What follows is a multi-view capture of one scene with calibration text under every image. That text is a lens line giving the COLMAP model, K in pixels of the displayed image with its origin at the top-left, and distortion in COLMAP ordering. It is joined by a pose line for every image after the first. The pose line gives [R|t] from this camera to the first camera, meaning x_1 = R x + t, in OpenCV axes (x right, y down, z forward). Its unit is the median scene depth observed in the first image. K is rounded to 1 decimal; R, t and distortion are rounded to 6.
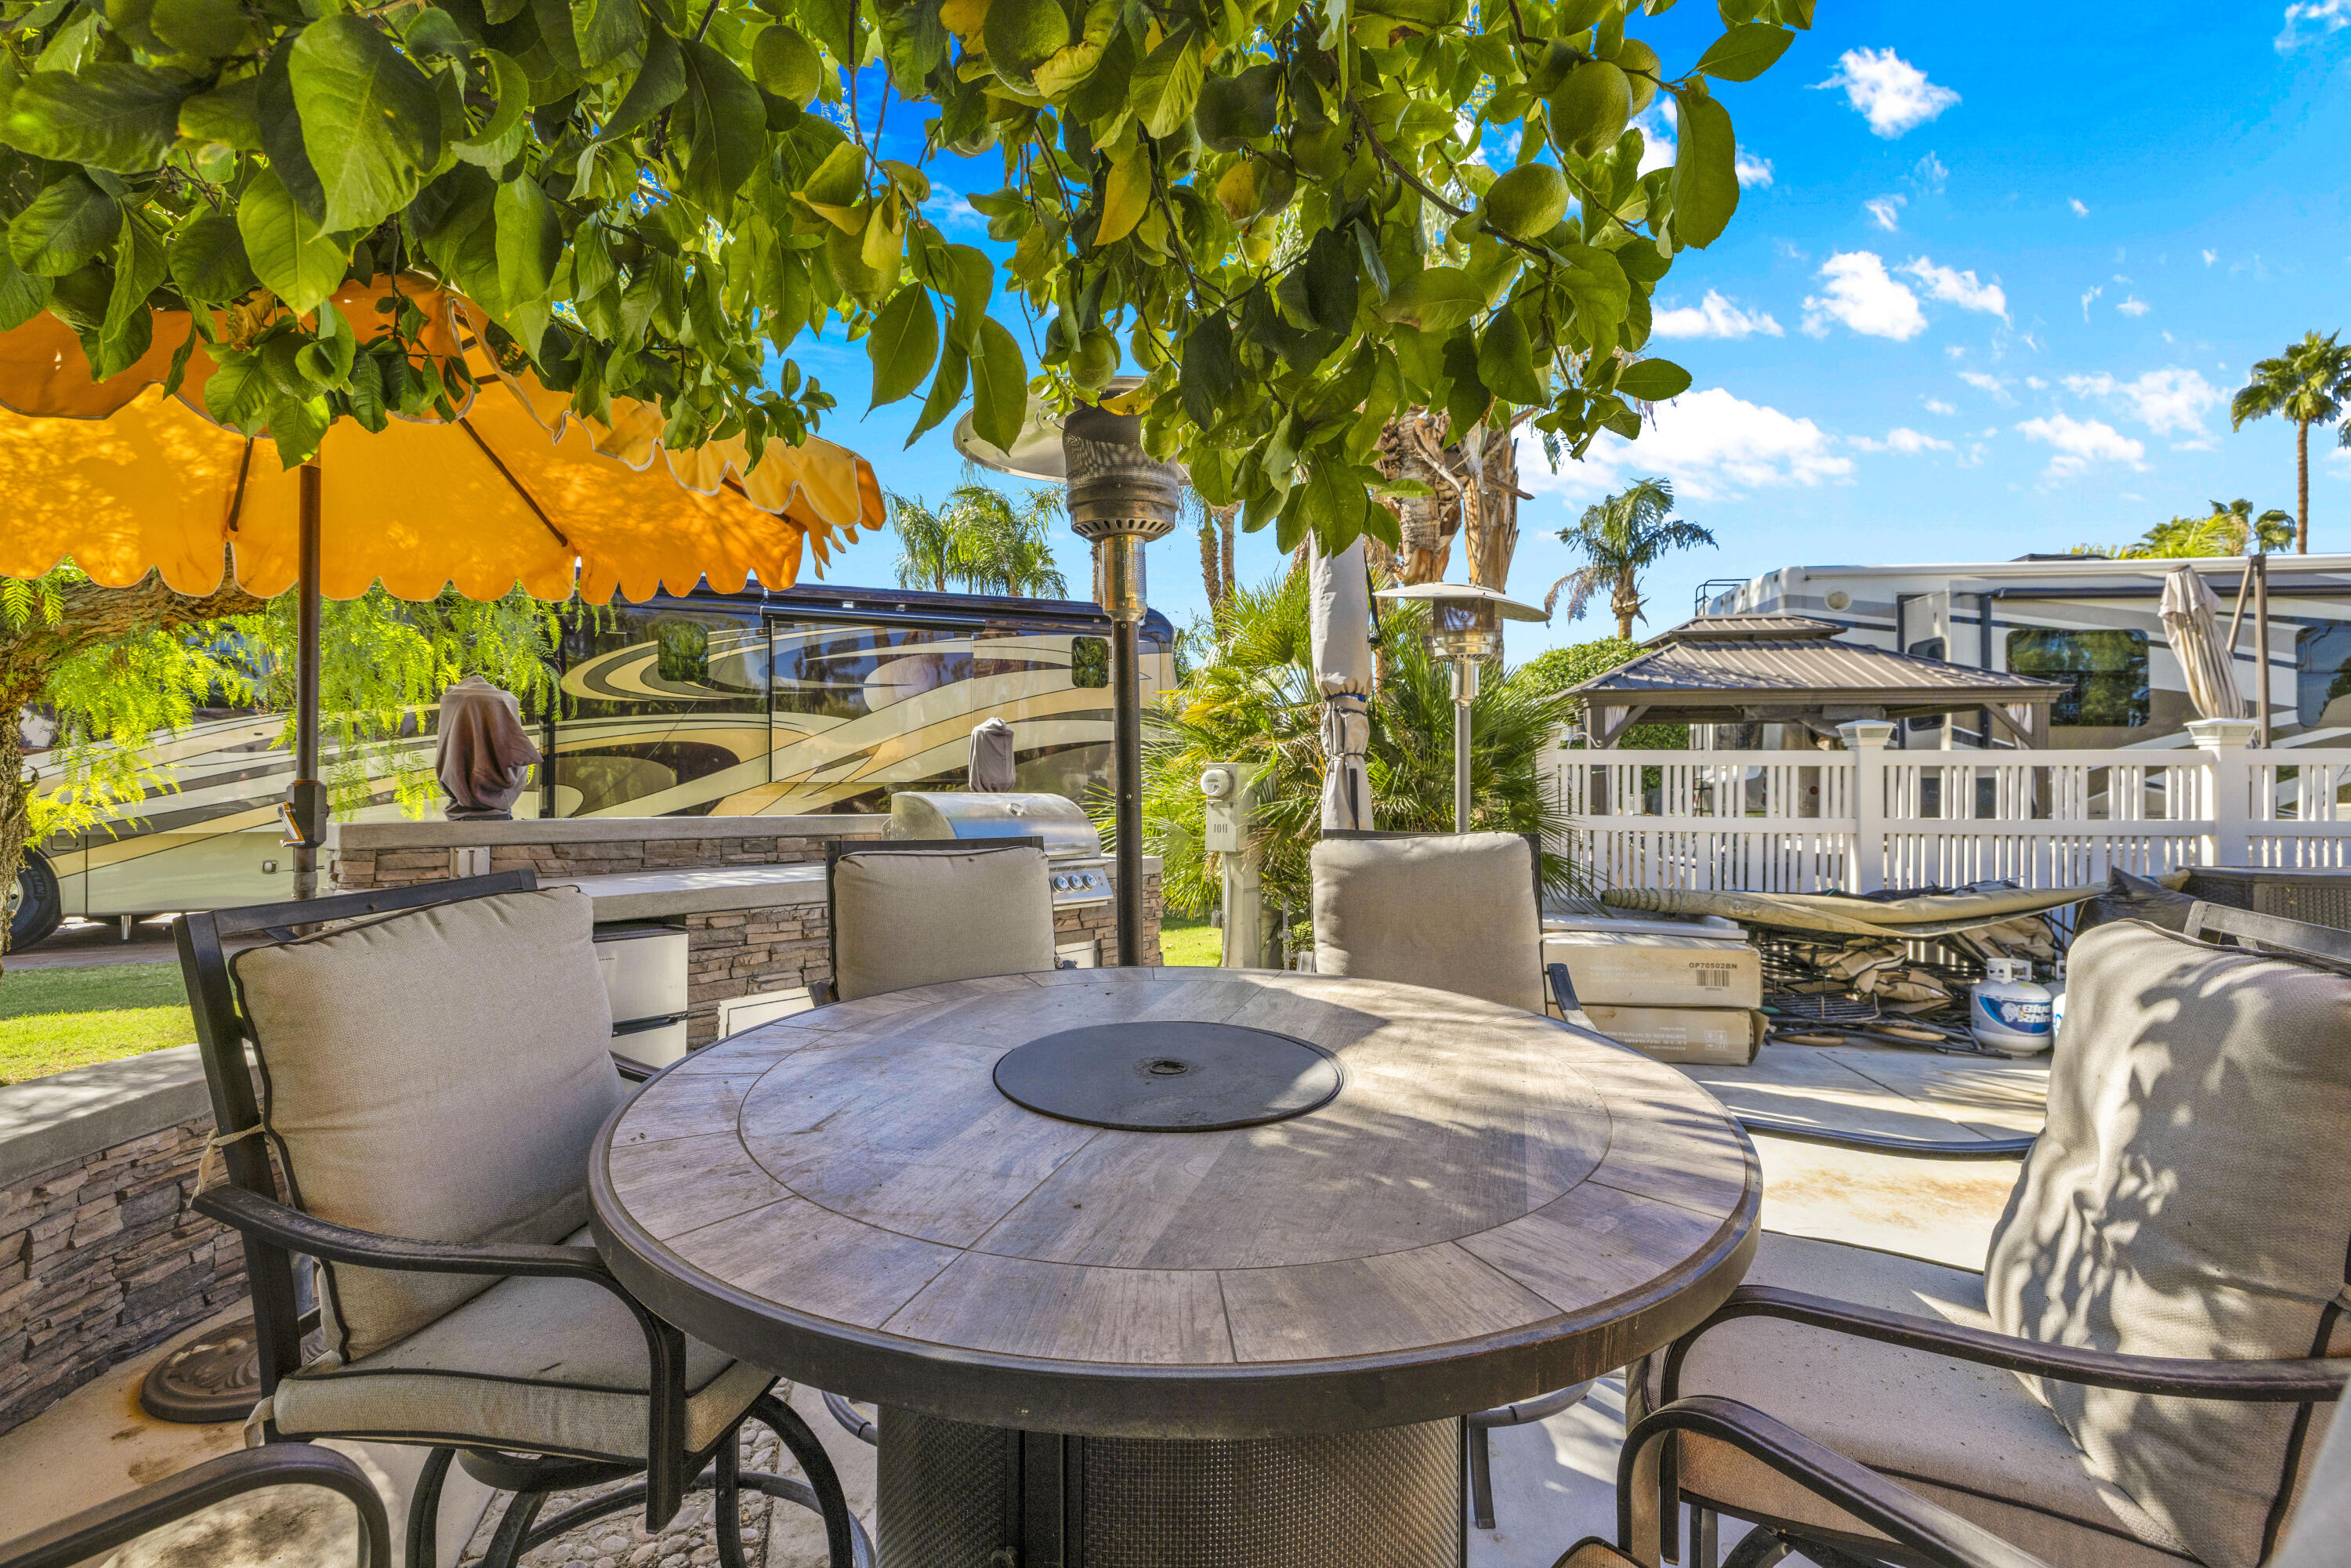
lens RADIAL K [[1032.2, 0, 1189.7], [0, 1032.2, 784.9], [0, 0, 1]] dist [0.001916, 0.000459]
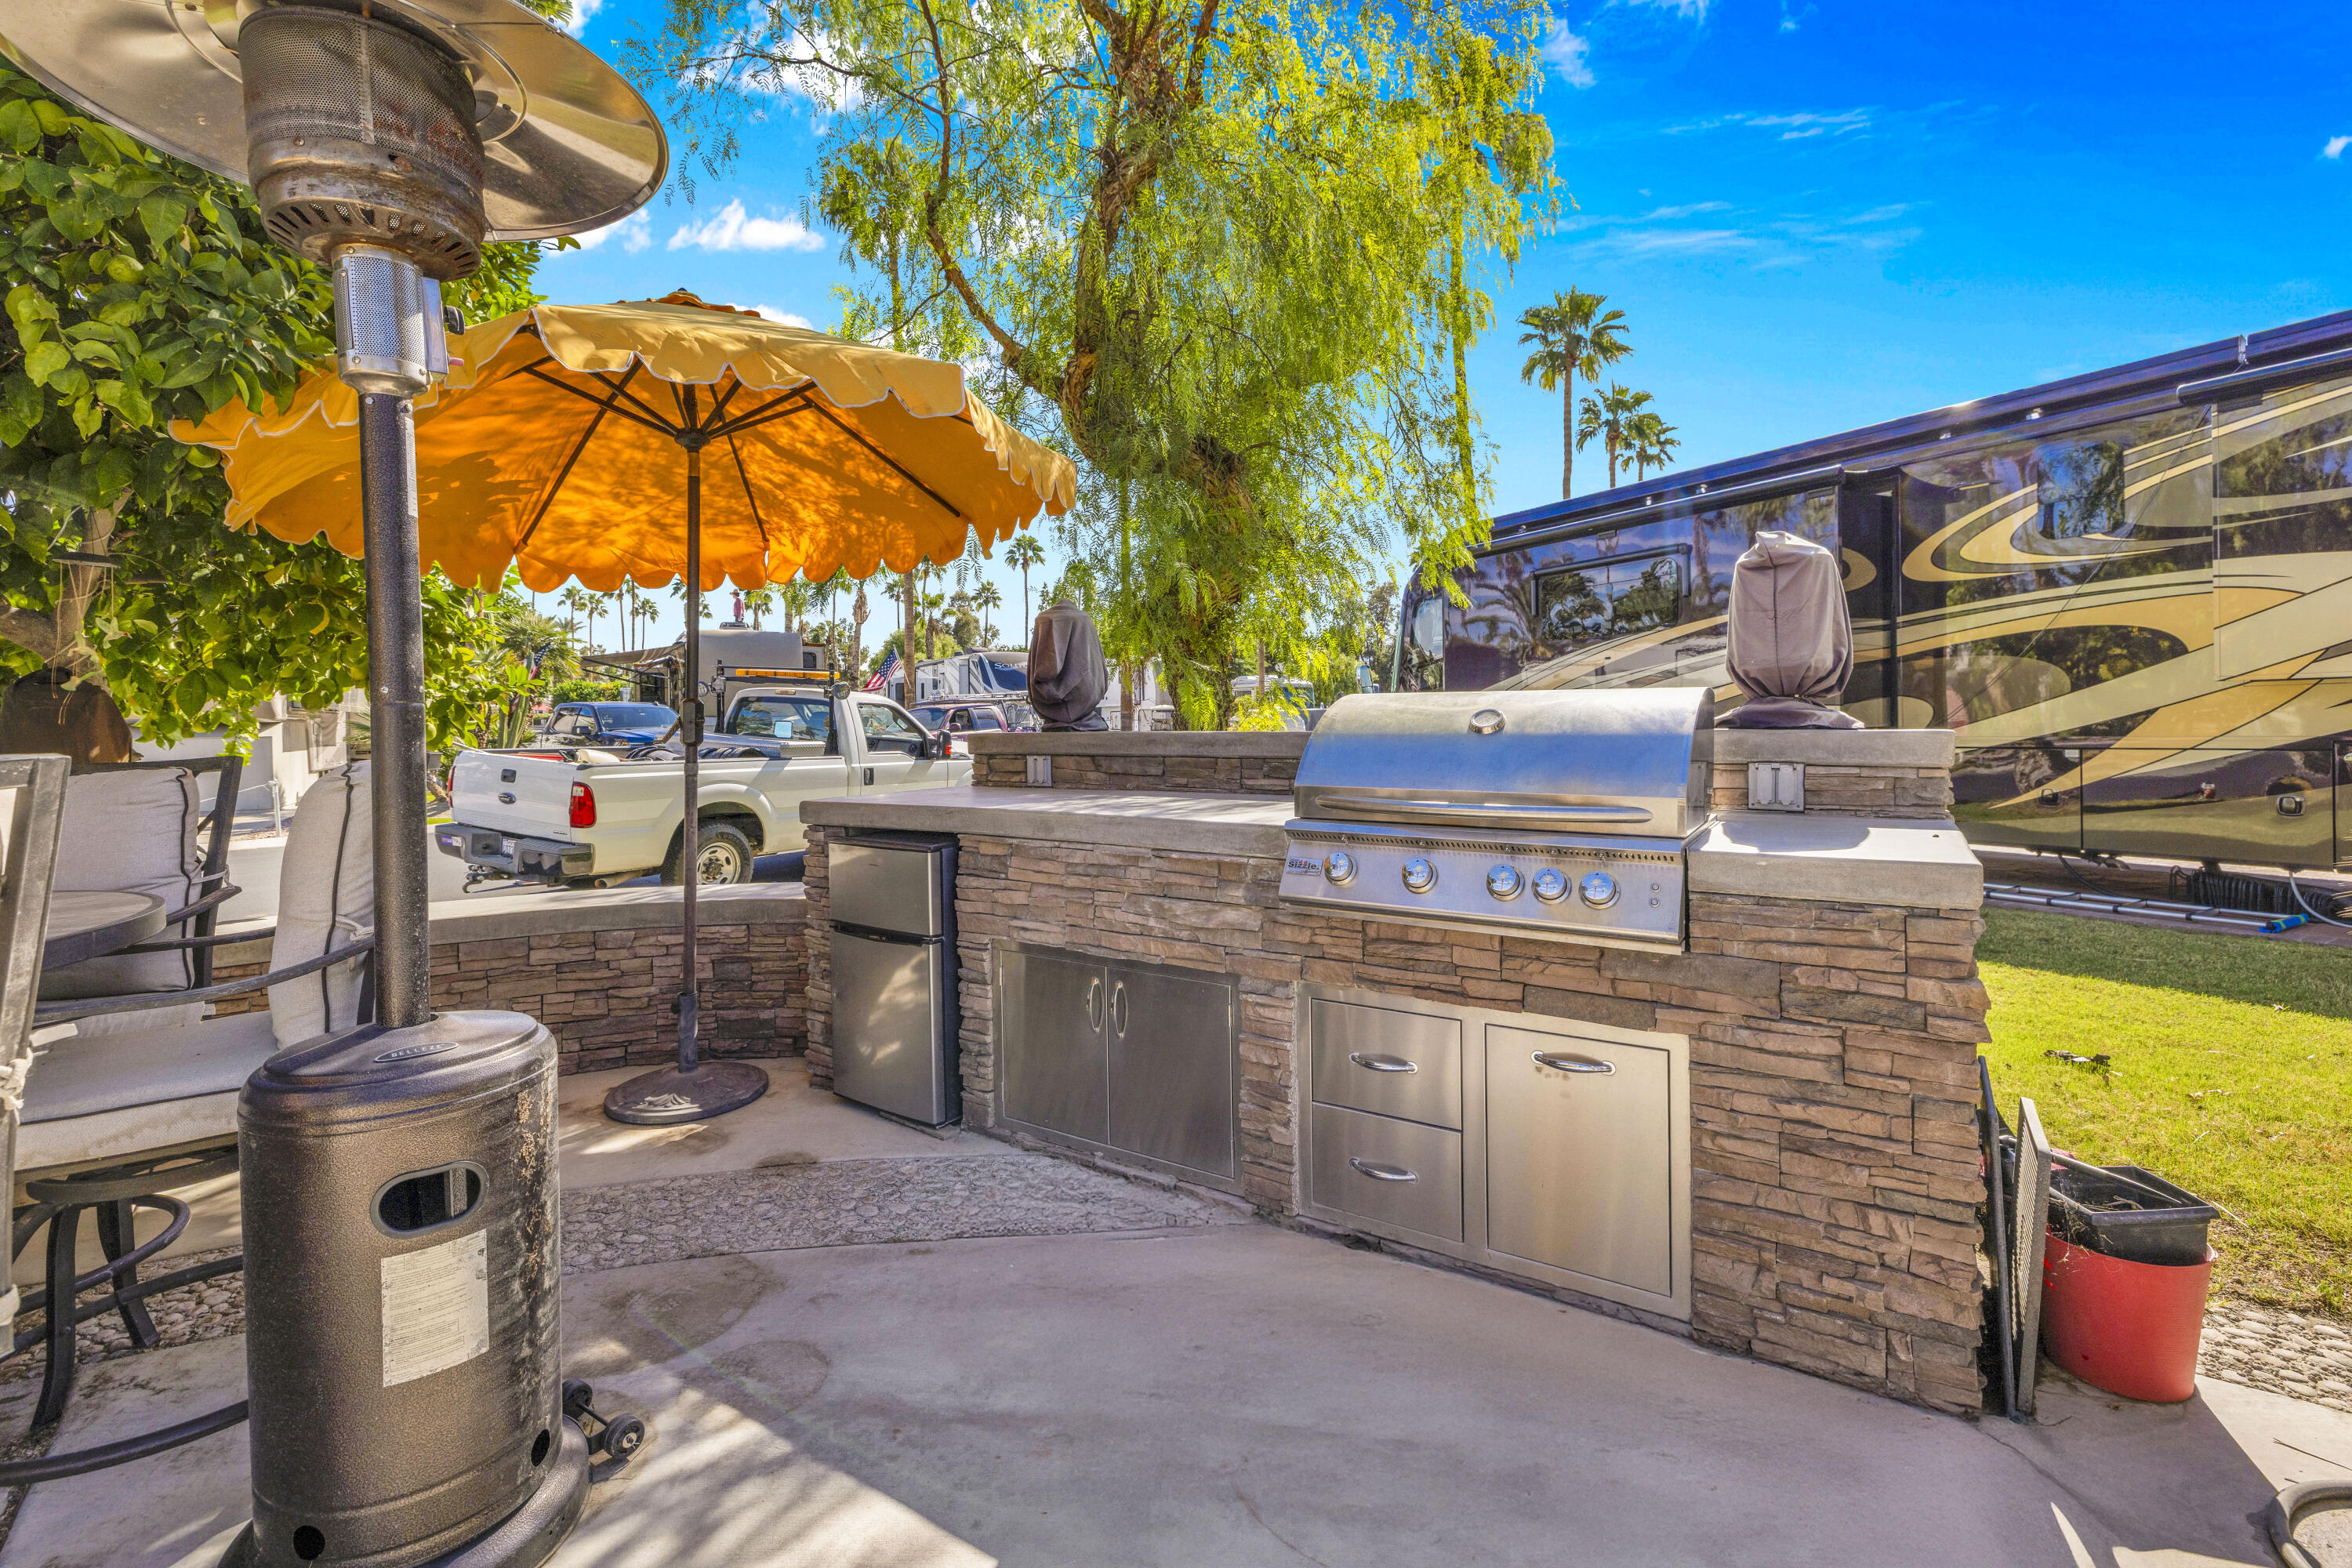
lens RADIAL K [[1032.7, 0, 1190.3], [0, 1032.7, 784.9], [0, 0, 1]] dist [0.001916, 0.000459]
pose [[0.065057, 0.058199, -0.996183, 0.149722], [0.018955, 0.998046, 0.059546, 0.010043], [0.997702, -0.022757, 0.063827, 0.383035]]
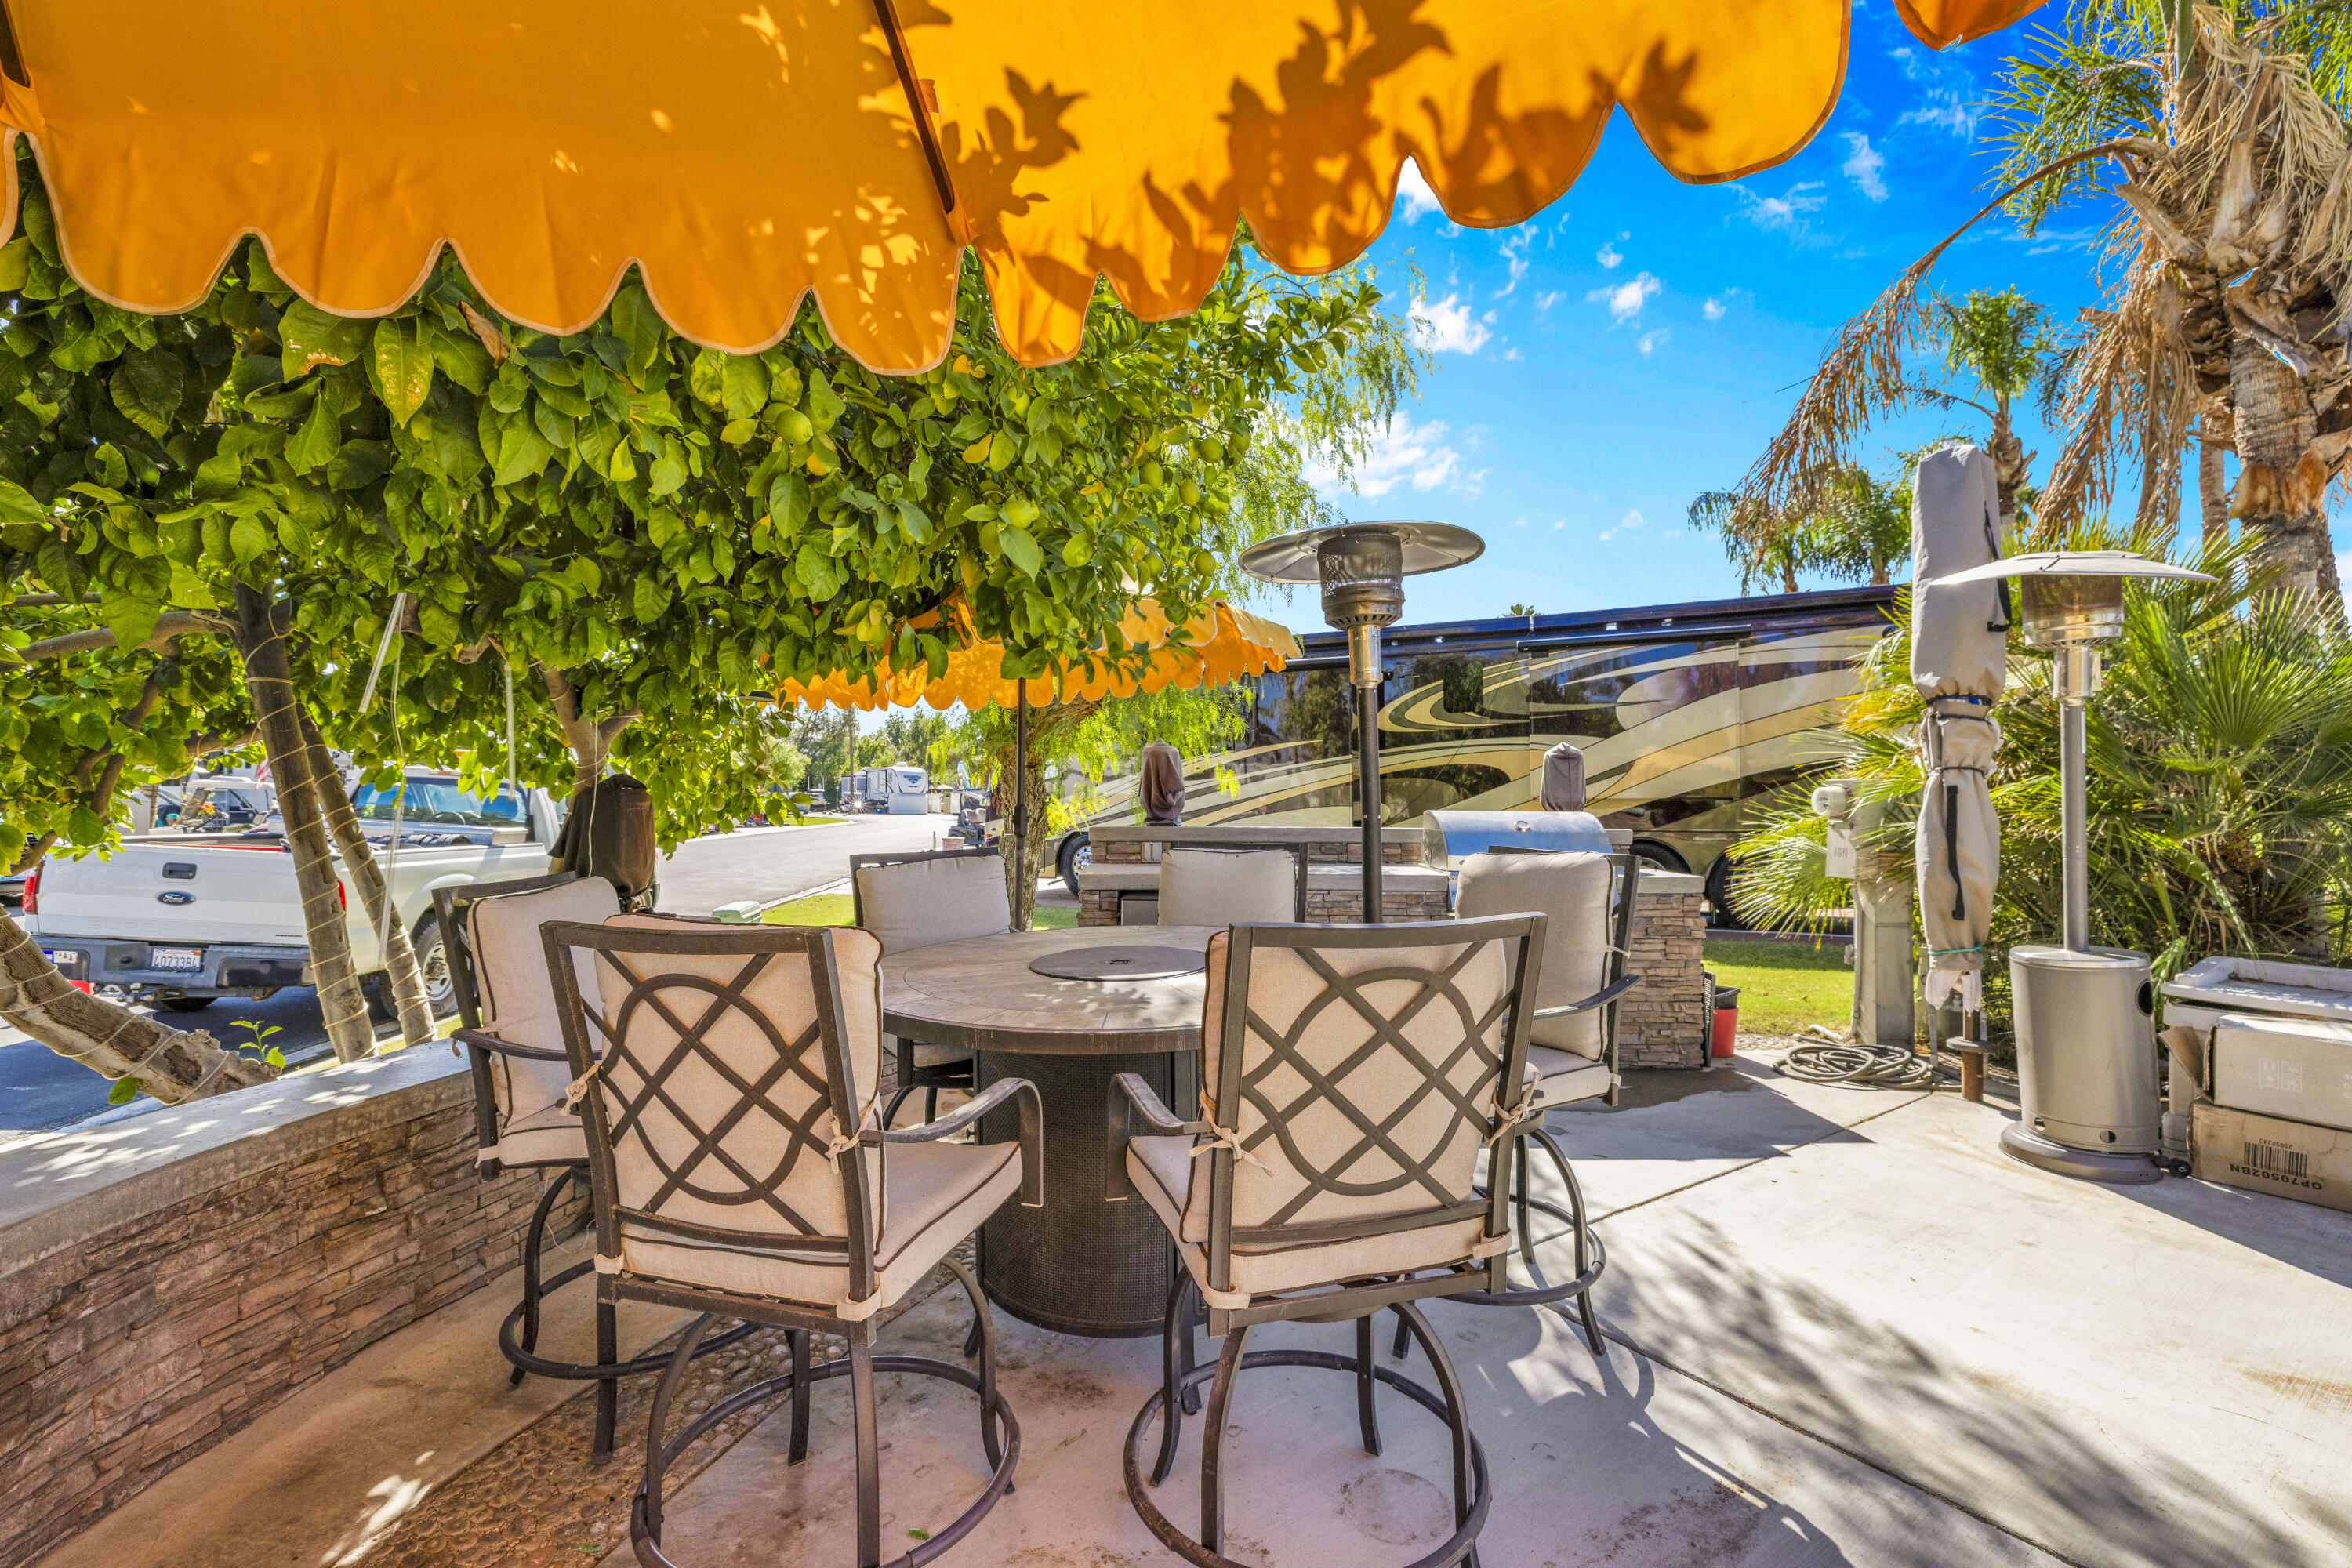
lens RADIAL K [[1052.3, 0, 1157.4], [0, 1052.3, 797.5], [0, 0, 1]] dist [0.000947, 0.000192]
pose [[0.628374, -0.001738, -0.777909, 0.222360], [0.001858, 0.999998, -0.000734, -0.003523], [0.777909, -0.000984, 0.628376, -0.020495]]
